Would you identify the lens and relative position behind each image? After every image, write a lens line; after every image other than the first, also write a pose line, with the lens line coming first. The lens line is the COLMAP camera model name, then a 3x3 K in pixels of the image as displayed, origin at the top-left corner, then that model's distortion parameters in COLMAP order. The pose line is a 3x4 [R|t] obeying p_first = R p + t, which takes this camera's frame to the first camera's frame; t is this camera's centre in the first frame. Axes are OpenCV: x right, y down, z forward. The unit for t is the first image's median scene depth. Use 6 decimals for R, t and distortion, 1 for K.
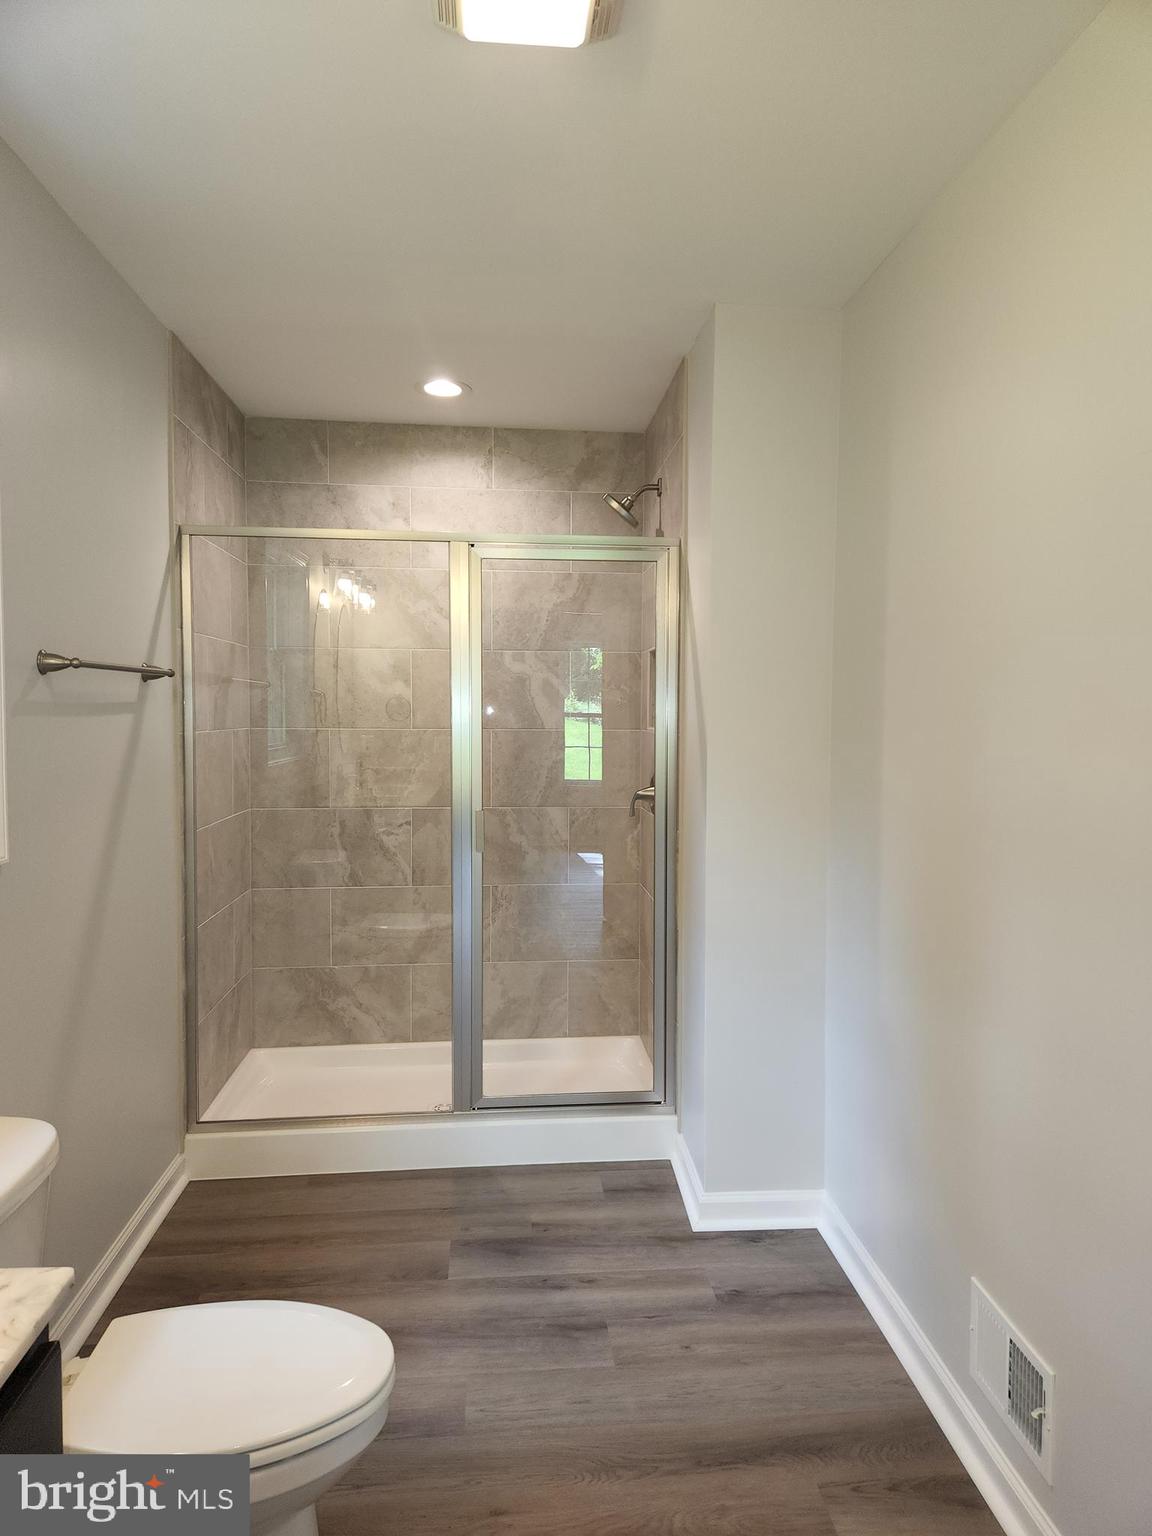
lens RADIAL K [[1017.4, 0, 582.6], [0, 1017.4, 769.0], [0, 0, 1]] dist [0.071512, -0.013236]
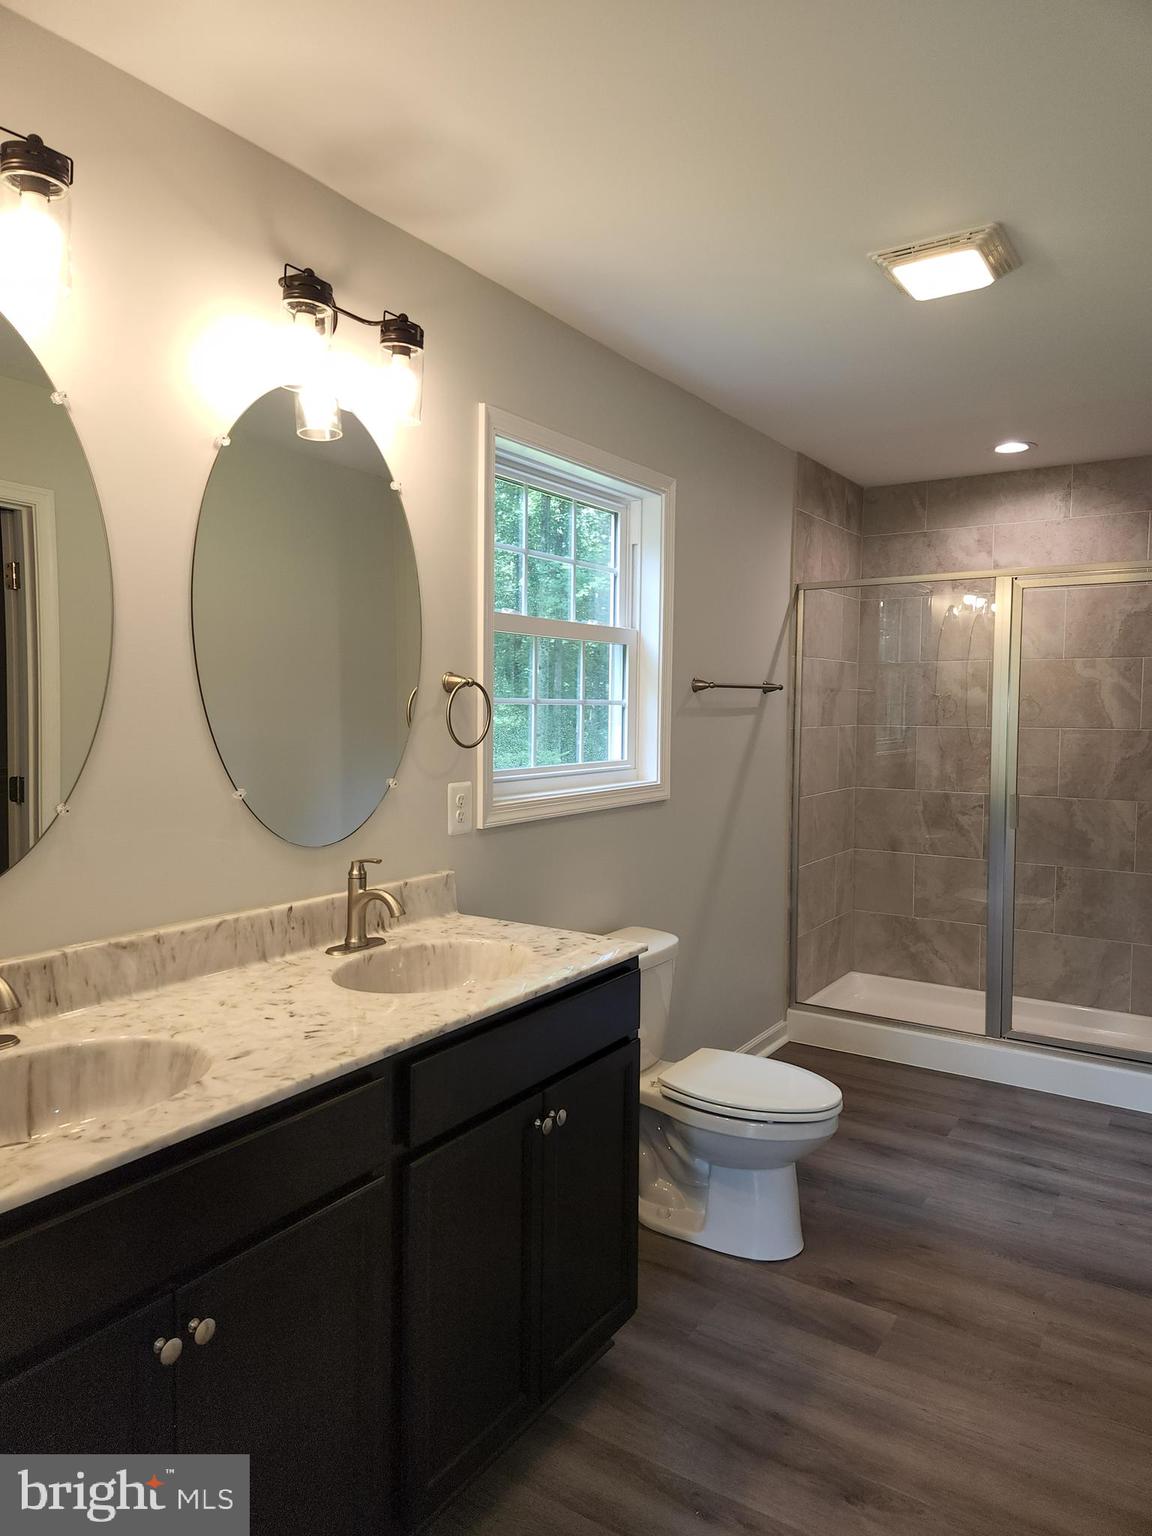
lens RADIAL K [[1017.4, 0, 588.8], [0, 1017.4, 769.7], [0, 0, 1]] dist [0.071512, -0.013236]
pose [[0.787119, 0.039380, -0.615543, 0.238747], [-0.037575, 0.999168, 0.015874, 0.009850], [0.615656, 0.010634, 0.787943, -0.267142]]
